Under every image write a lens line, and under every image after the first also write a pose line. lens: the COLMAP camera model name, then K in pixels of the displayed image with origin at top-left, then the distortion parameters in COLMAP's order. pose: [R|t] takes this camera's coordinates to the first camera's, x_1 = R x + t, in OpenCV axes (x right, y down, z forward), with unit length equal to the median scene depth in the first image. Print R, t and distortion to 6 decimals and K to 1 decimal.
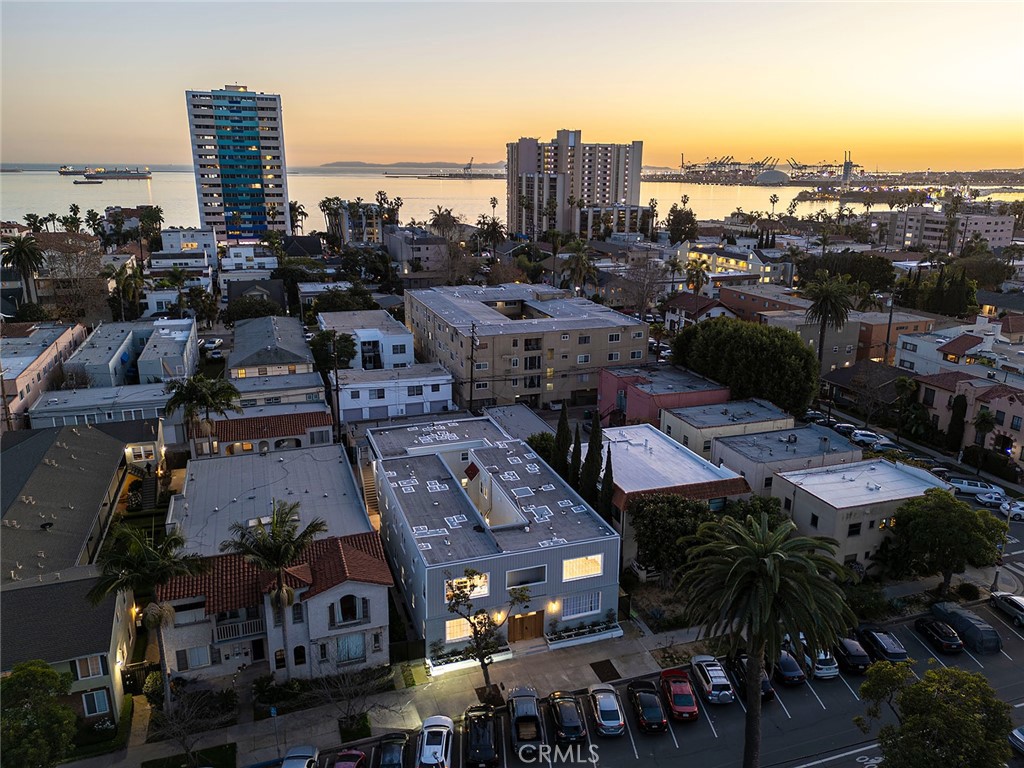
lens RADIAL K [[745.8, 0, 513.6], [0, 745.8, 383.6], [0, 0, 1]] dist [0.089715, -0.098334]
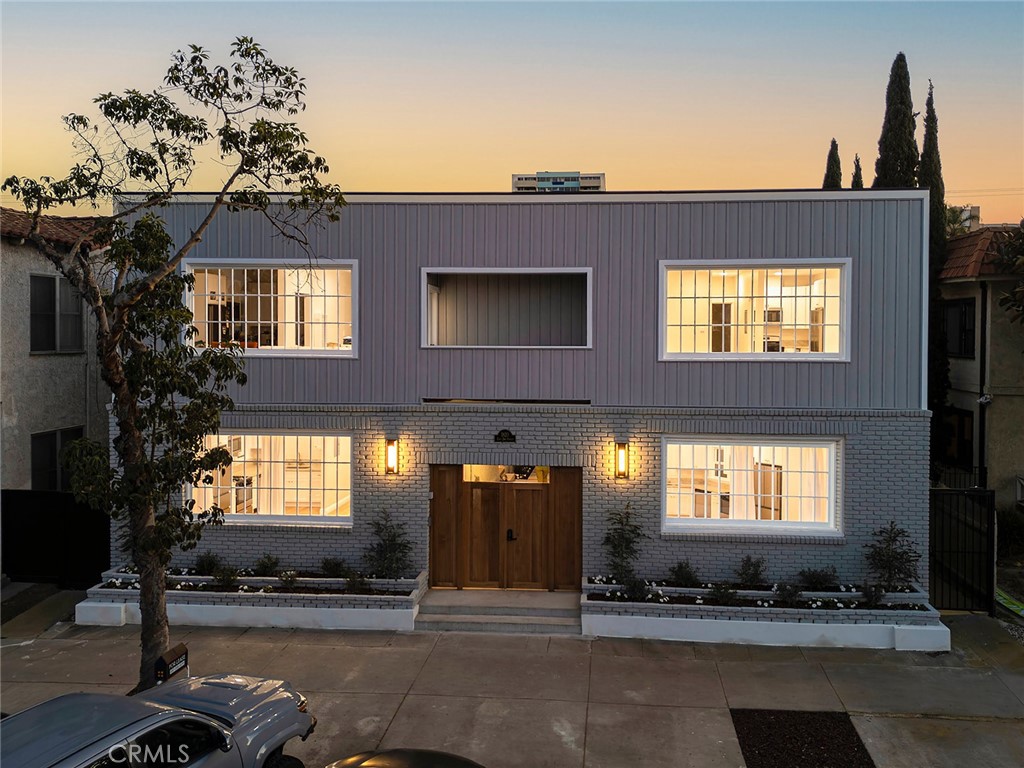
lens RADIAL K [[801.0, 0, 552.8], [0, 801.0, 354.8], [0, 0, 1]] dist [0.094583, -0.109510]
pose [[0.917670, 0.008751, -0.397248, 0.070138], [-0.107983, 0.967624, -0.228131, 0.167186], [0.382390, 0.252244, 0.888904, 0.384129]]
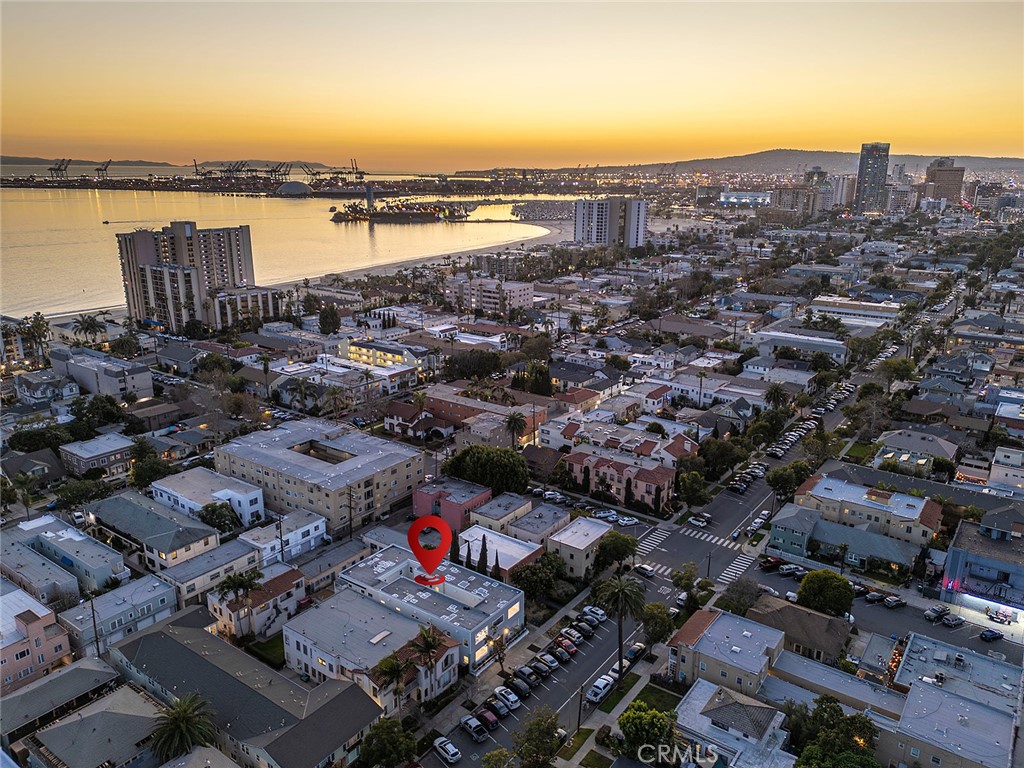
lens RADIAL K [[745.8, 0, 513.6], [0, 745.8, 383.6], [0, 0, 1]] dist [0.089715, -0.098334]
pose [[0.820494, -0.158603, 0.549213, -0.551777], [0.156361, 0.986369, 0.051251, -0.290556], [-0.549856, 0.043825, 0.834109, -0.498642]]
